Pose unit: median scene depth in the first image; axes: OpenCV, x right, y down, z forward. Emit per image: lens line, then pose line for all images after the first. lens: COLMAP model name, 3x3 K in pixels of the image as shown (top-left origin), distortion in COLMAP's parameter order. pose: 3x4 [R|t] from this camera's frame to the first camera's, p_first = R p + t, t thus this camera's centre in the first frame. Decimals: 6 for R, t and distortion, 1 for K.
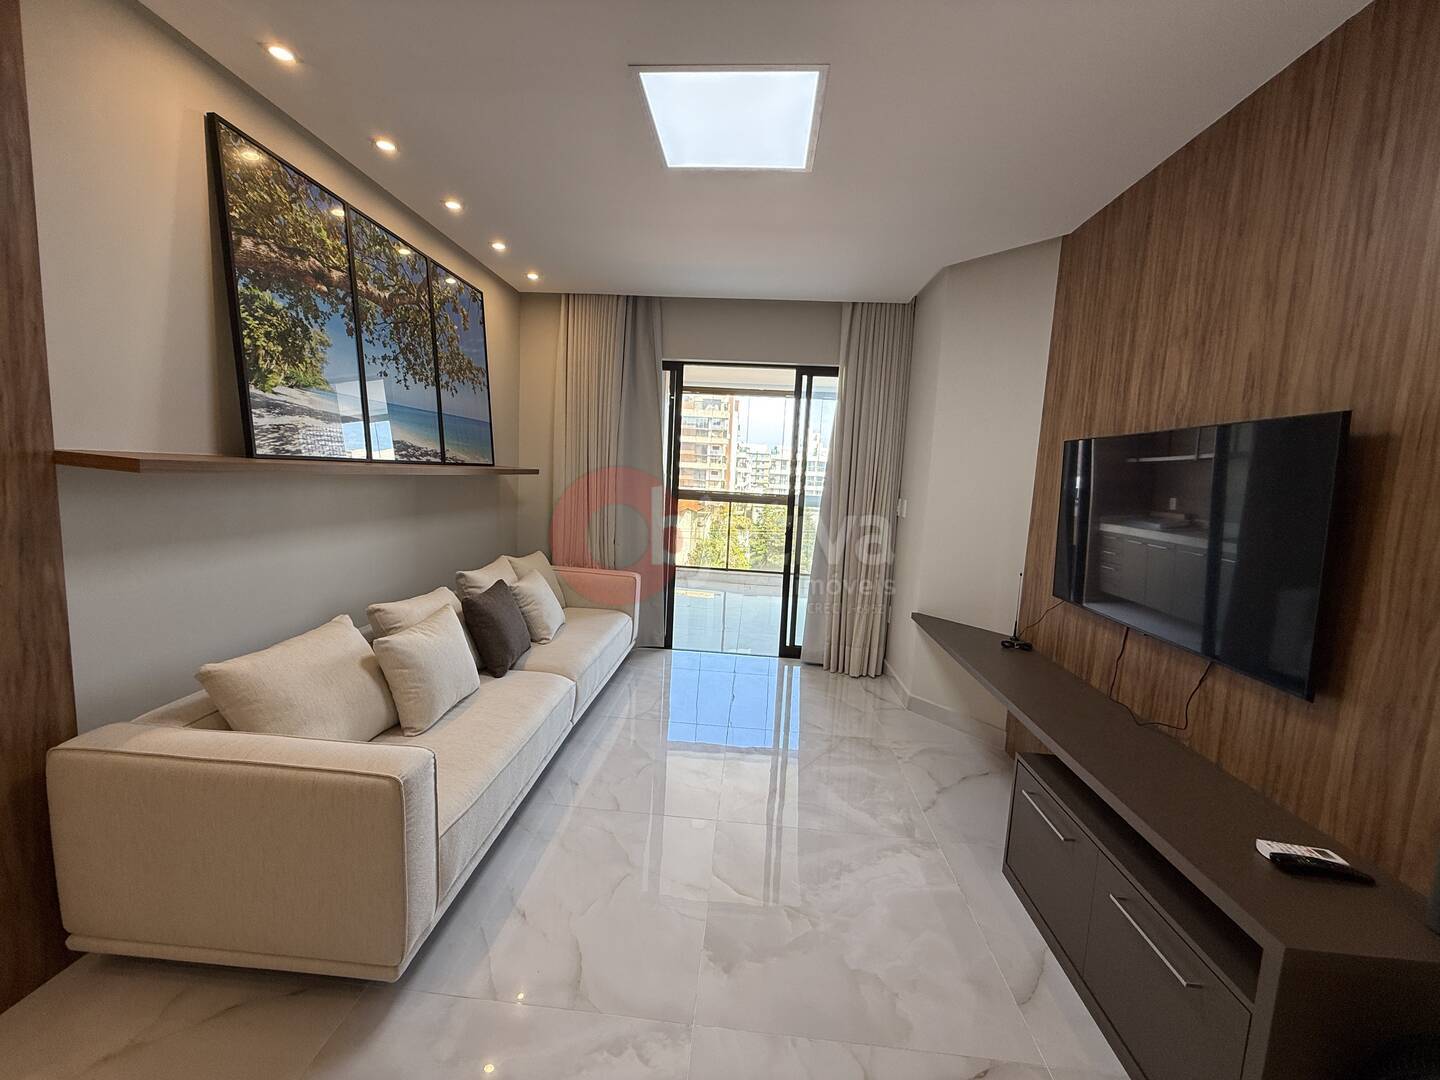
lens RADIAL K [[573.3, 0, 719.4], [0, 573.3, 540.8], [0, 0, 1]] dist [-0.000011, -0.000055]
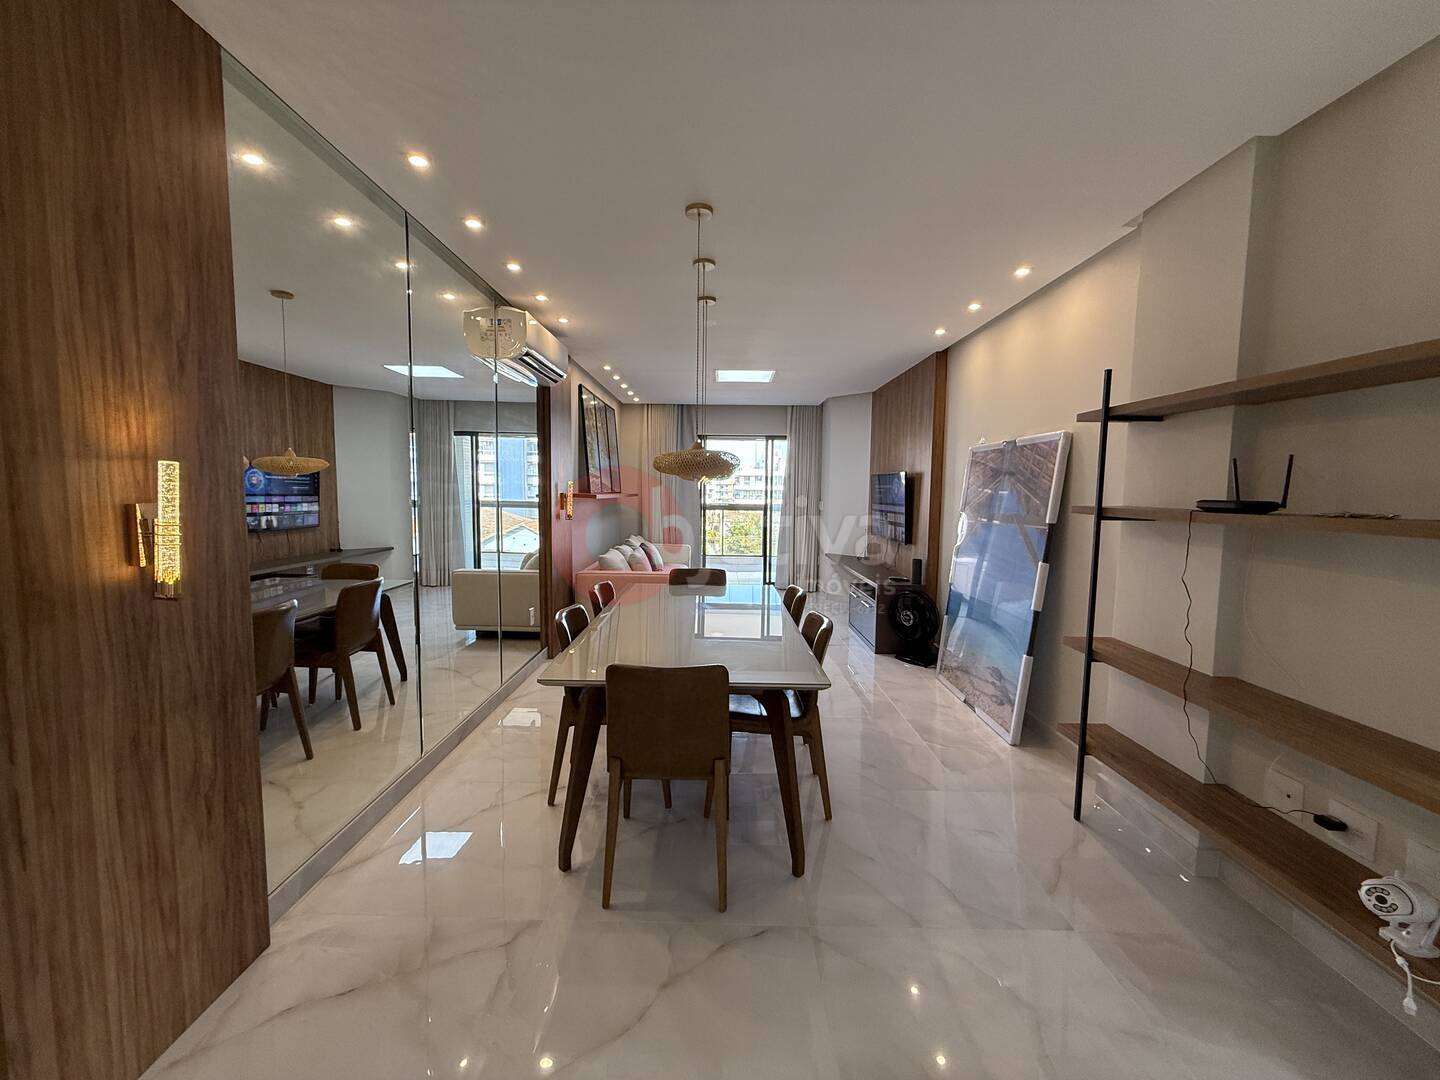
lens RADIAL K [[573.3, 0, 723.4], [0, 573.3, 532.3], [0, 0, 1]] dist [-0.000011, -0.000055]
pose [[0.997096, -0.038872, 0.065489, -0.151860], [0.041673, 0.998250, -0.041955, 0.100977], [-0.063744, 0.044563, 0.996971, -0.945057]]
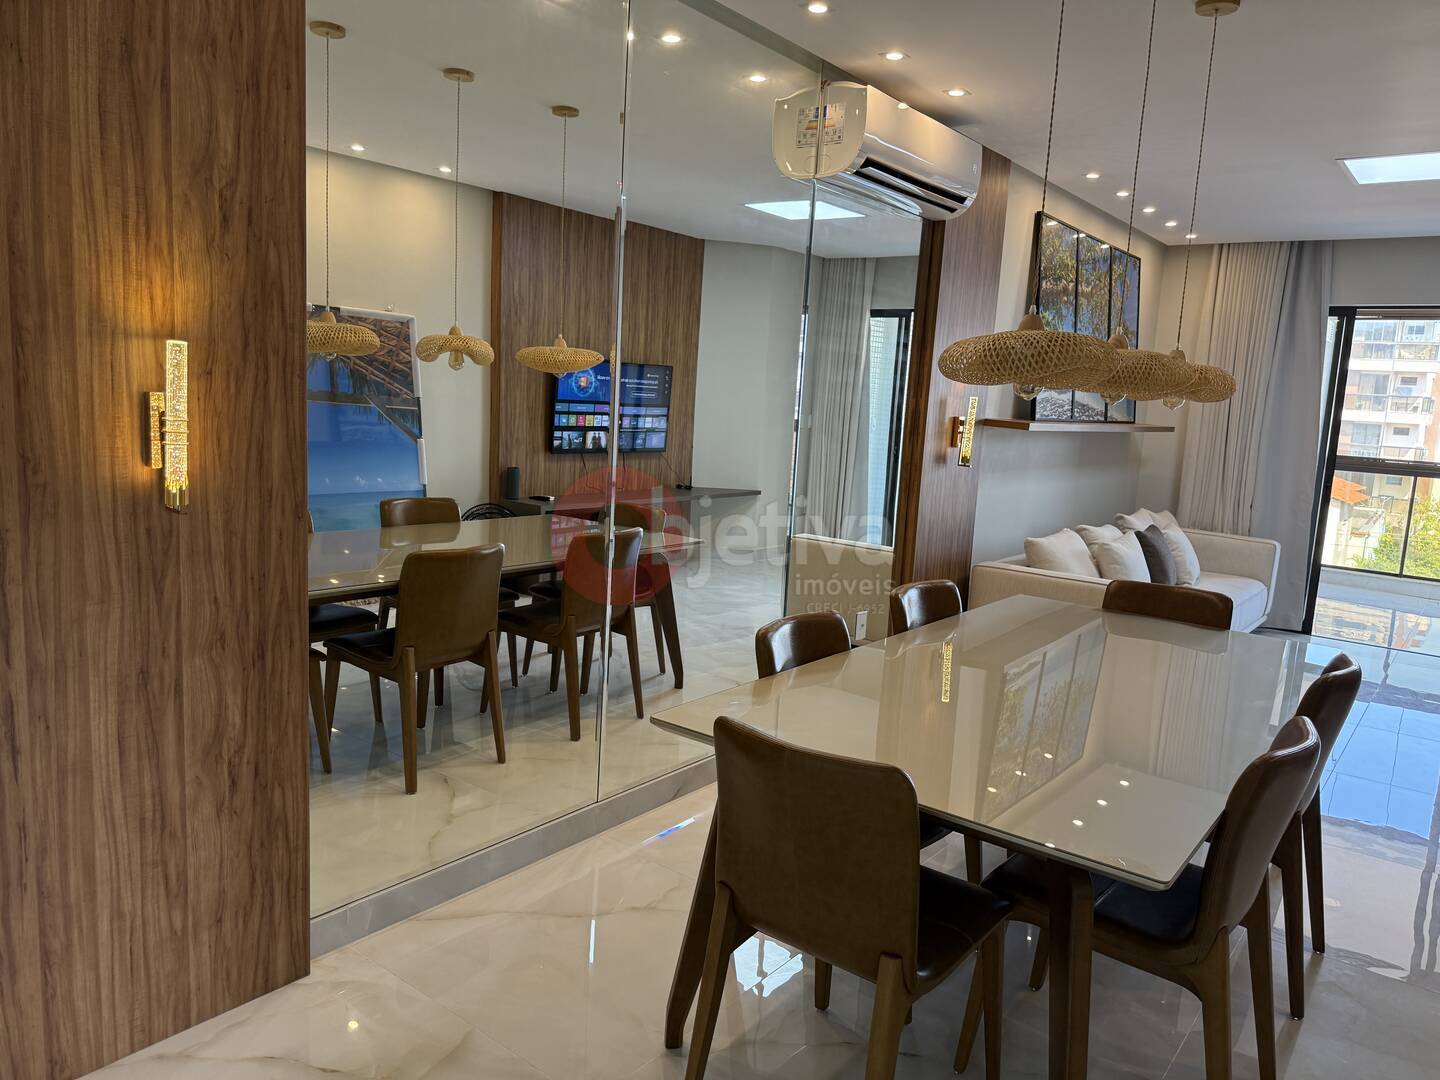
lens RADIAL K [[1019.1, 0, 719.5], [0, 1019.1, 539.0], [0, 0, 1]] dist [0.003749, -0.010560]
pose [[0.827192, 0.077291, -0.556579, 0.026213], [-0.081292, 0.996535, 0.017571, 0.096184], [0.556008, 0.030711, 0.830609, -0.851404]]
